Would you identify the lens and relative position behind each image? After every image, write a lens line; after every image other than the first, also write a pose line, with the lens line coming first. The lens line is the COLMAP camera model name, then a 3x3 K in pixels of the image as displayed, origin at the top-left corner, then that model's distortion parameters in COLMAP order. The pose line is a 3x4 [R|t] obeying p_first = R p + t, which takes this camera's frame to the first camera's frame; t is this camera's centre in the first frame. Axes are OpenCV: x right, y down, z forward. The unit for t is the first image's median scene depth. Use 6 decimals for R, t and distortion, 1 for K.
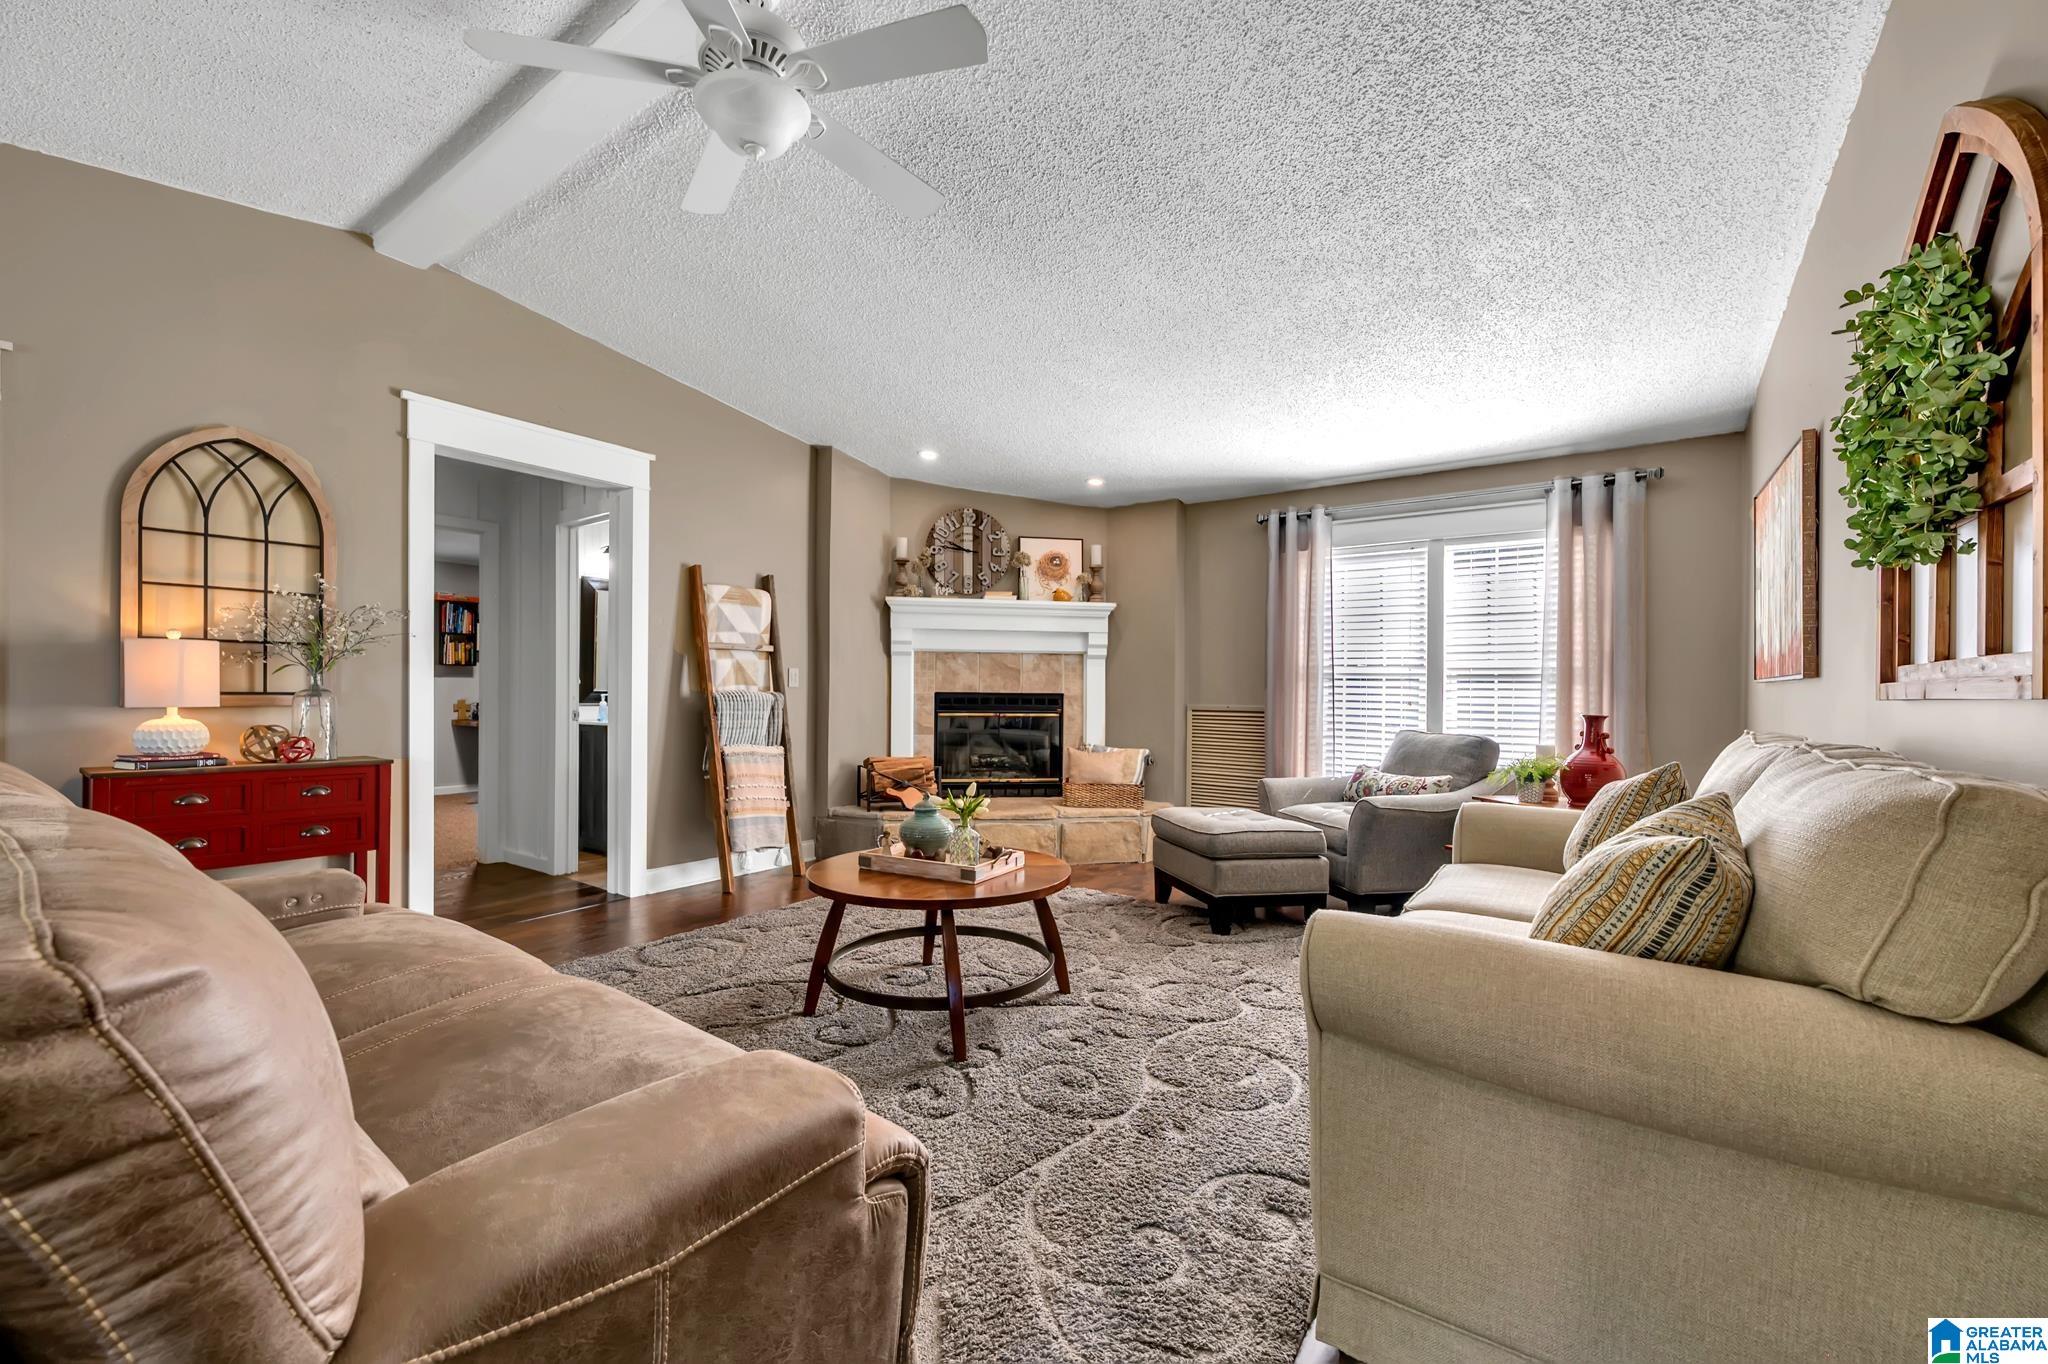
lens RADIAL K [[810.2, 0, 1020.4], [0, 810.2, 687.8], [0, 0, 1]] dist [-0.000884, 0.000148]
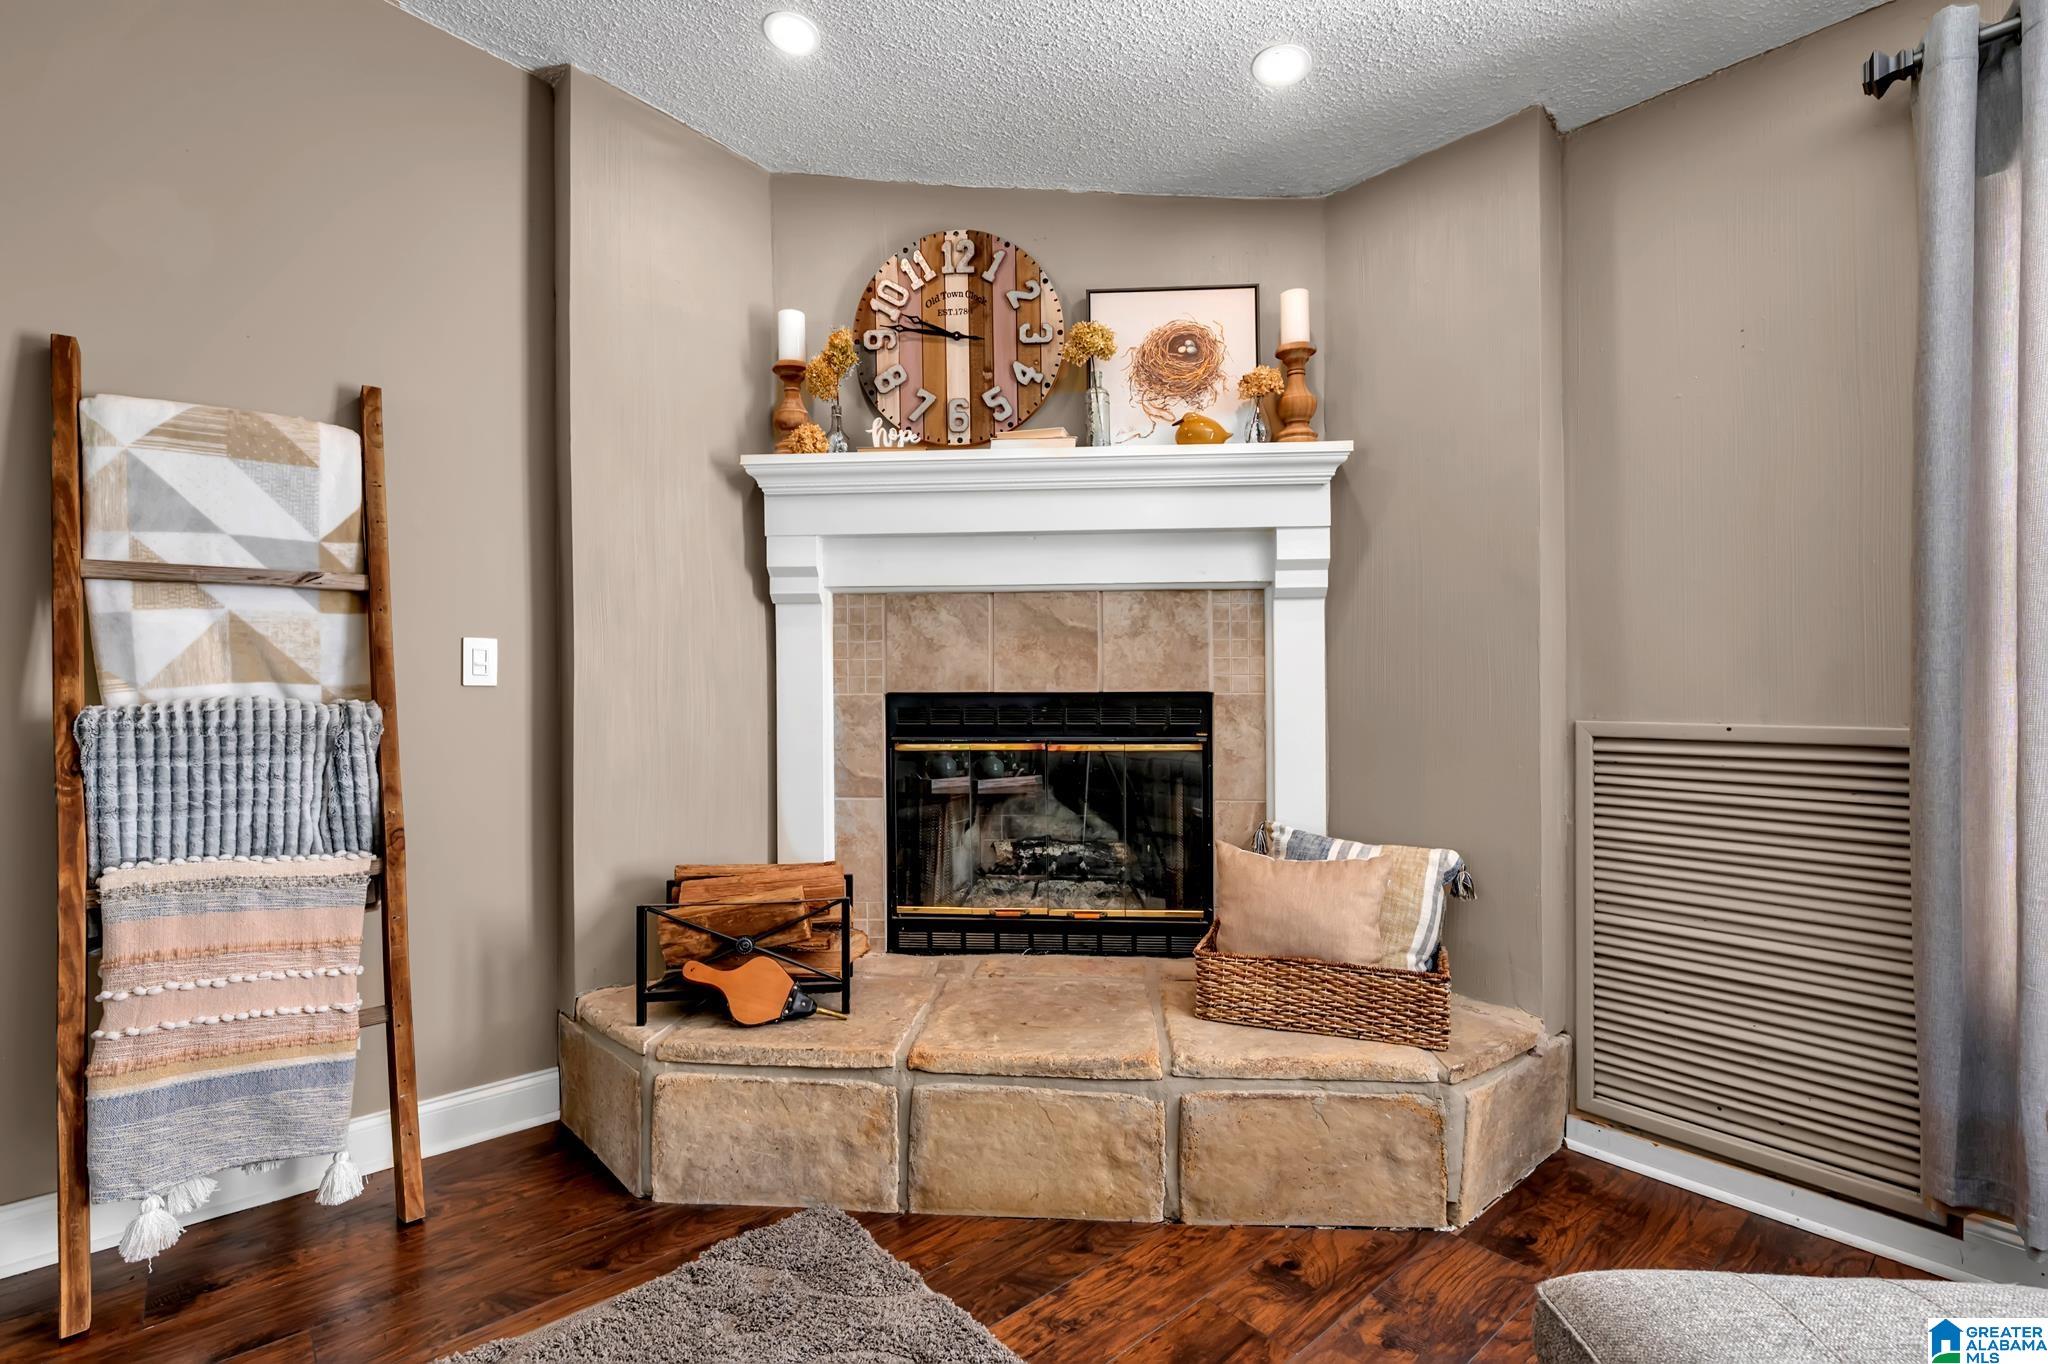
lens RADIAL K [[892.4, 0, 1032.8], [0, 892.4, 686.7], [0, 0, 1]] dist [-0.000942, -0.000243]
pose [[0.971089, -0.012322, -0.238400, 0.073407], [0.013912, 0.999891, 0.004989, 0.001058], [0.238312, -0.008161, 0.971154, 0.582236]]
